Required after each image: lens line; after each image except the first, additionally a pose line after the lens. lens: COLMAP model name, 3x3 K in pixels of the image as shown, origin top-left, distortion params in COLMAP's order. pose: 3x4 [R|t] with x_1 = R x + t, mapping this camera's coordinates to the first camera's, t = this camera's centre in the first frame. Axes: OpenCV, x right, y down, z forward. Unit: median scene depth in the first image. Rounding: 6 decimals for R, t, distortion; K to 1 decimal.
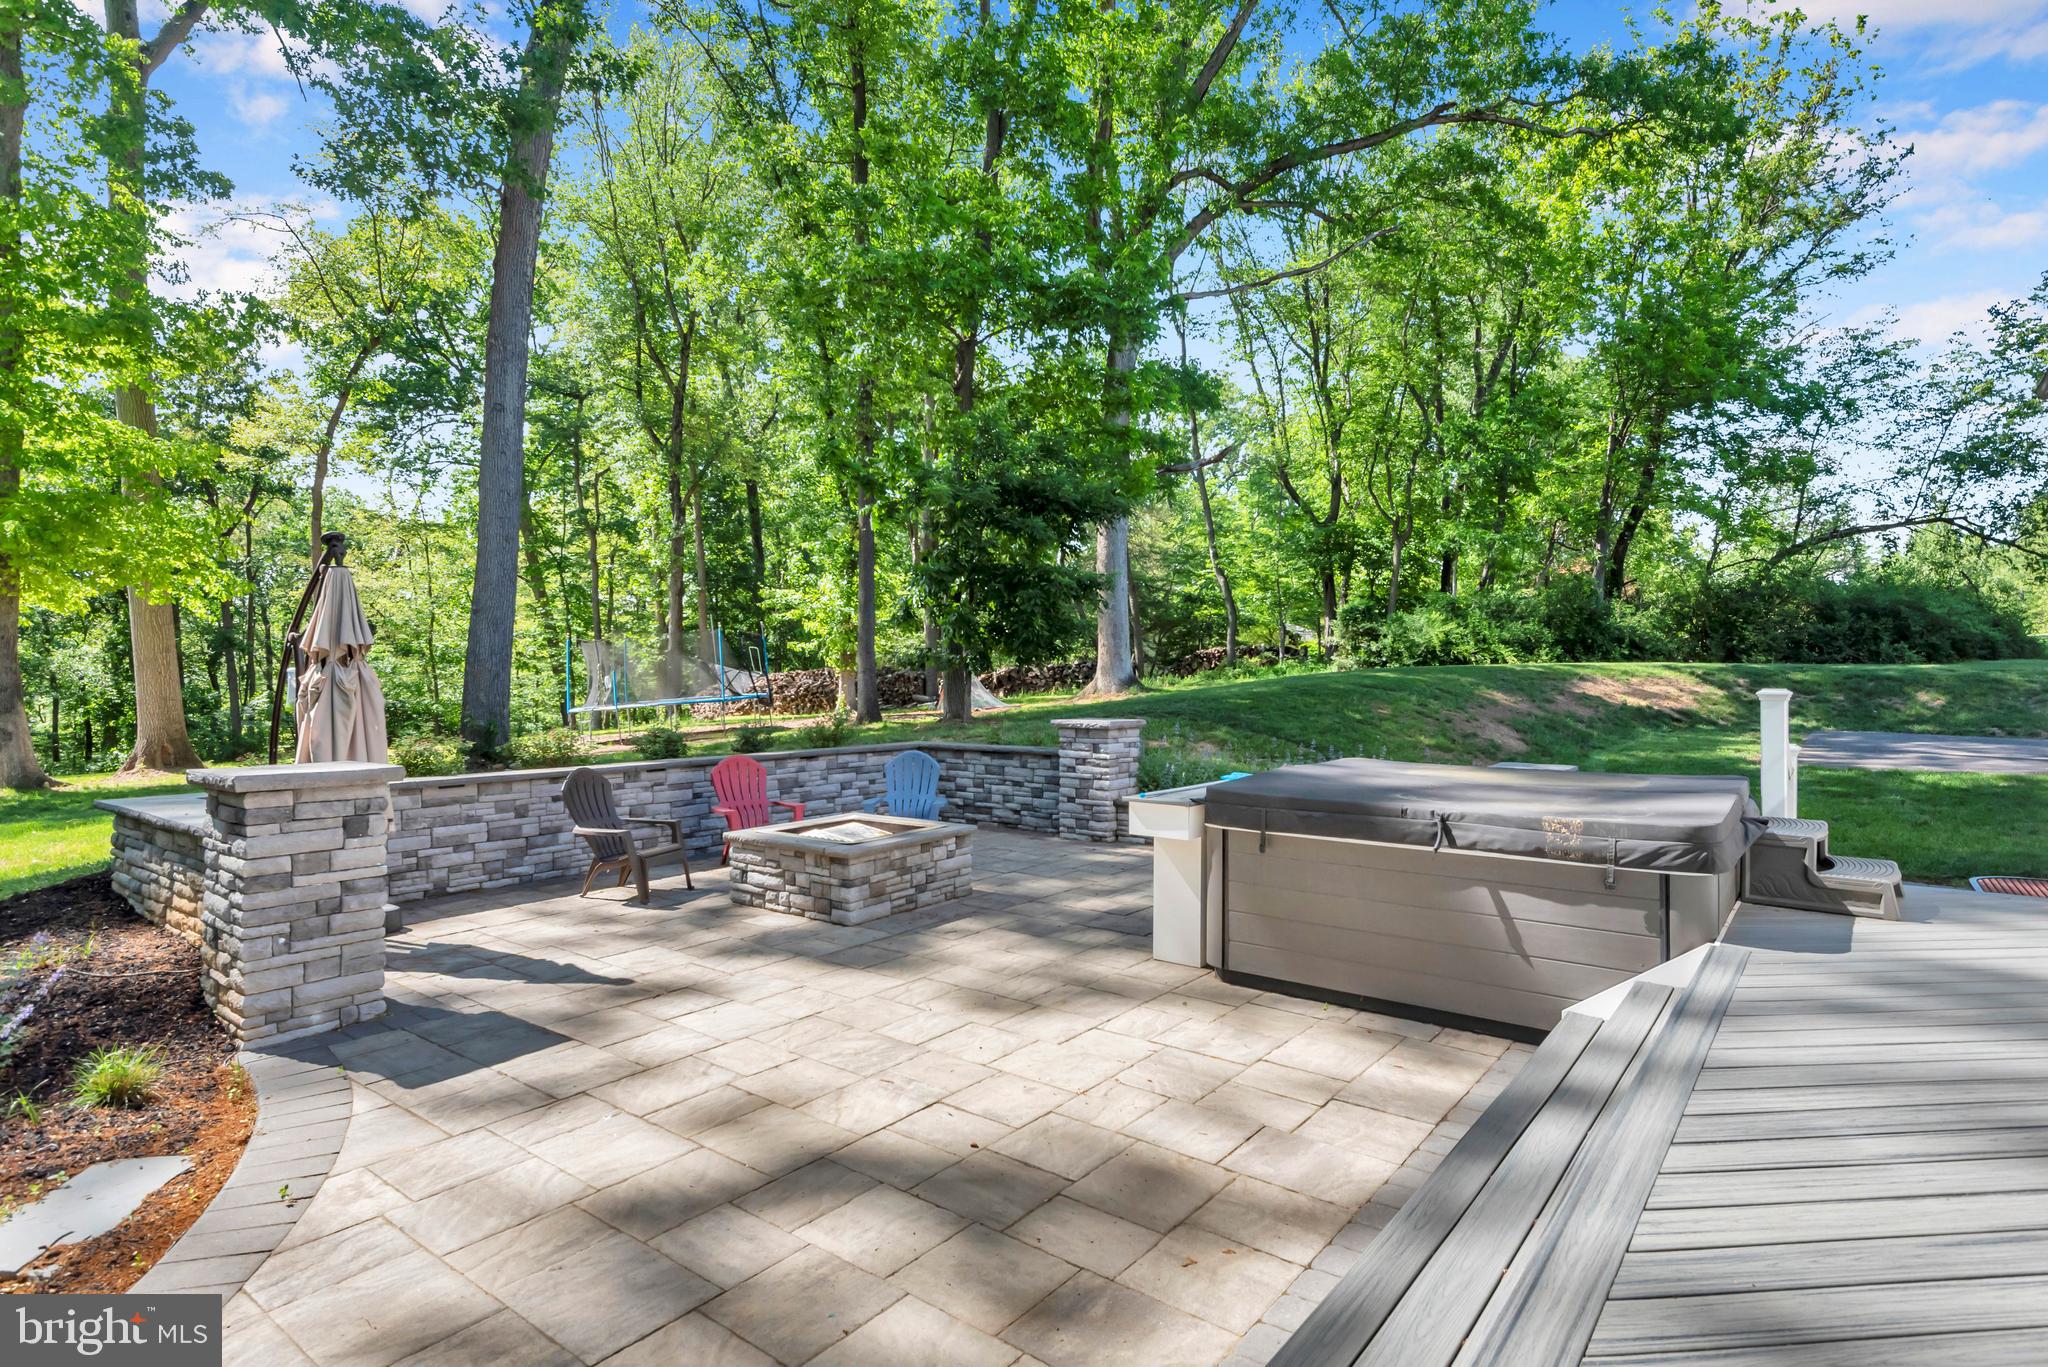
lens RADIAL K [[1081.0, 0, 1027.2], [0, 1081.0, 671.5], [0, 0, 1]] dist [0.042926, -0.023683]
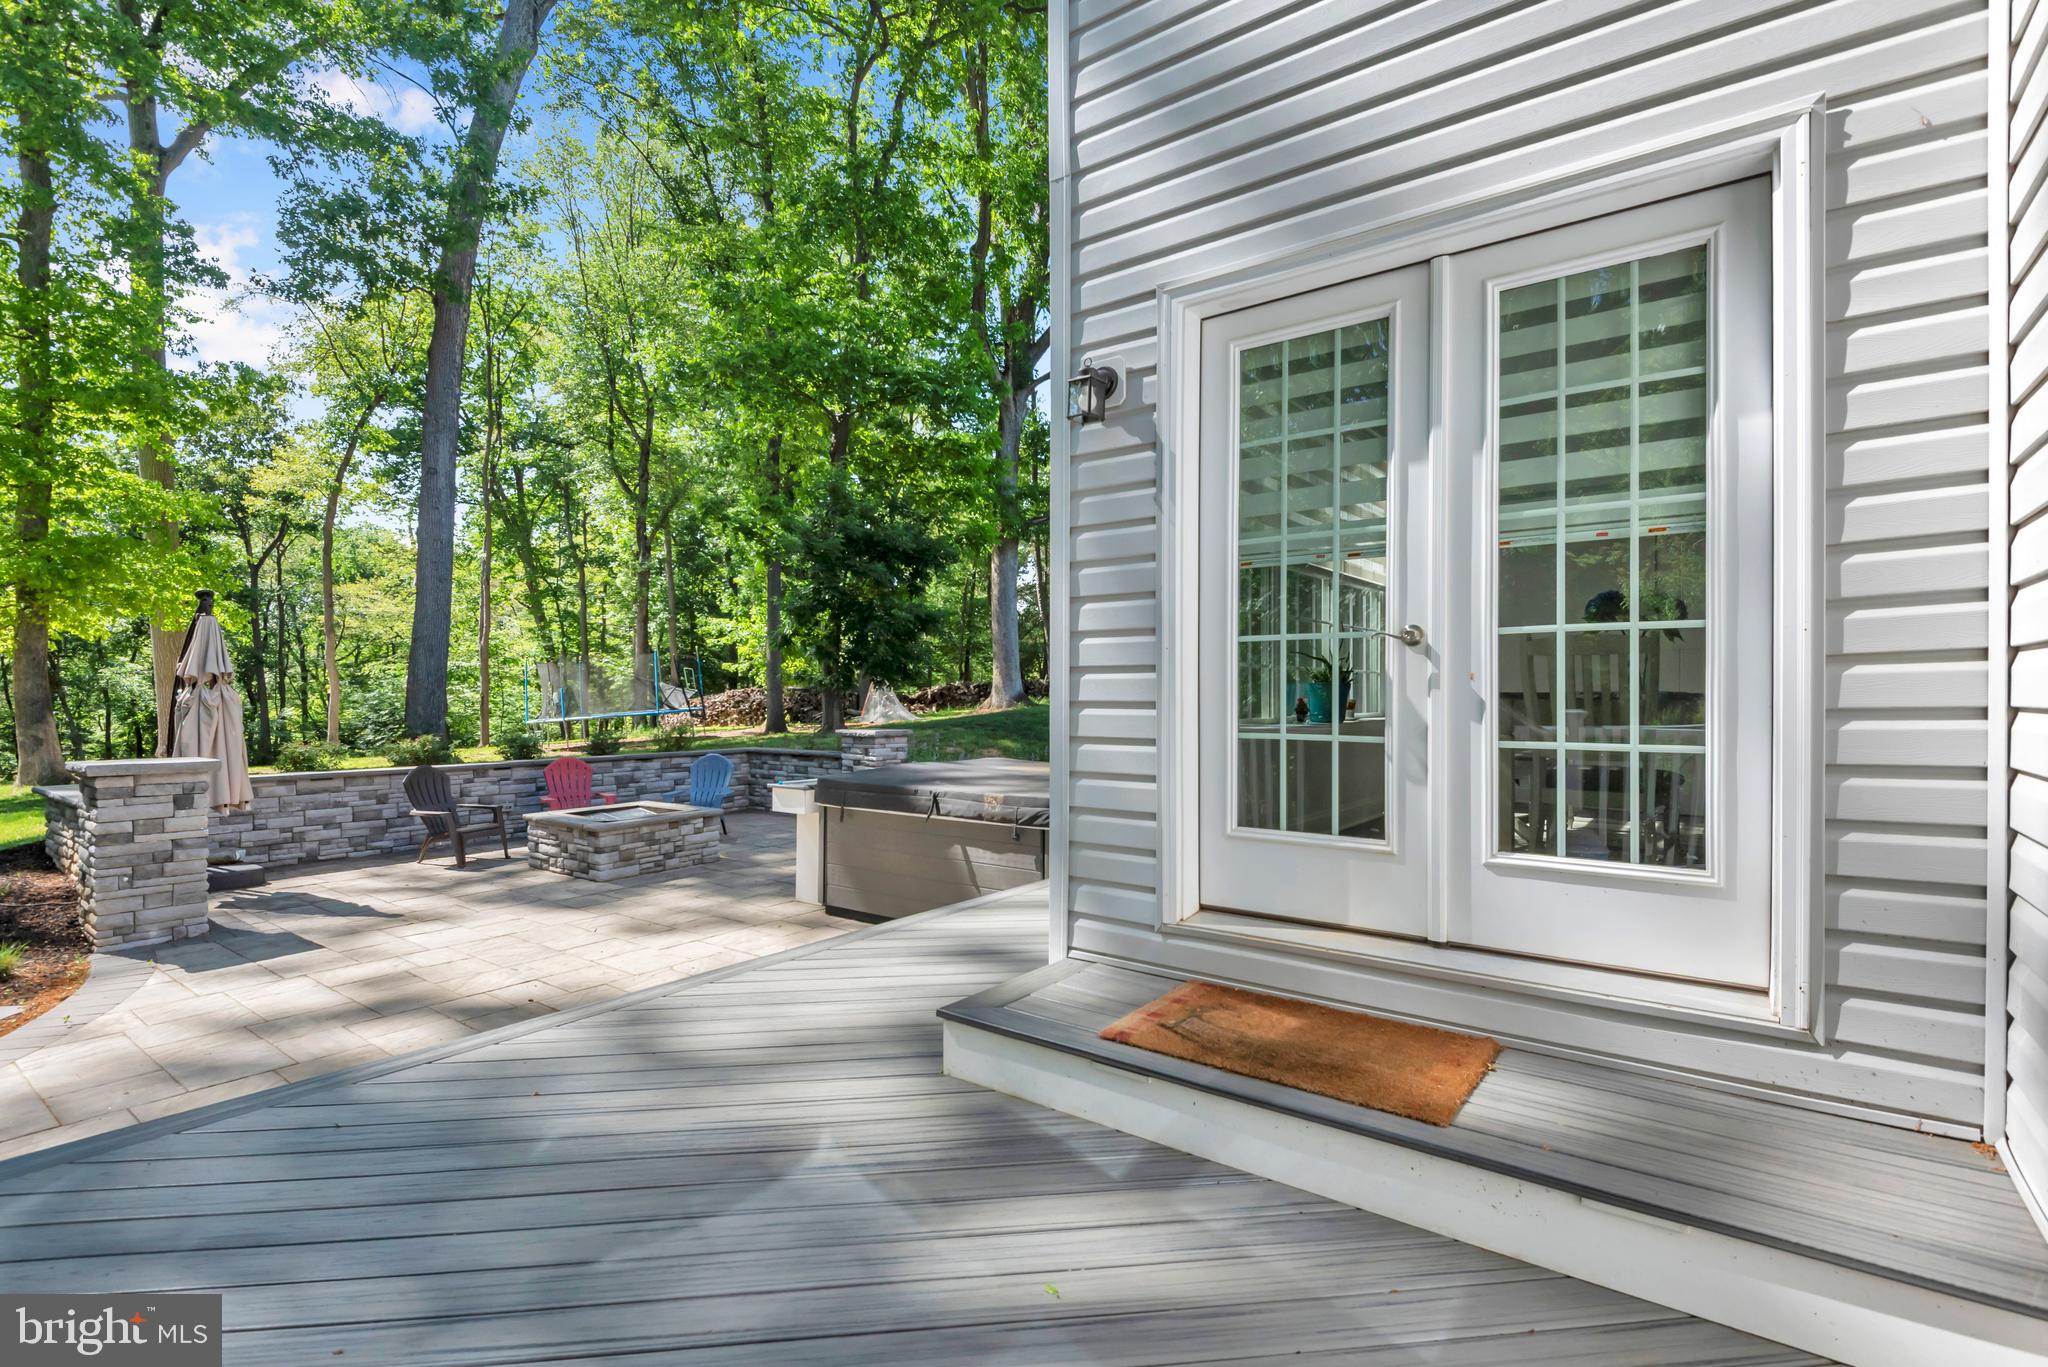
lens RADIAL K [[975.9, 0, 1022.7], [0, 975.9, 695.6], [0, 0, 1]] dist [0.025919, -0.016571]
pose [[0.999864, 0.002259, 0.016332, 0.120182], [-0.002386, 0.999967, 0.007724, -0.002542], [-0.016314, -0.007761, 0.999837, -0.079170]]
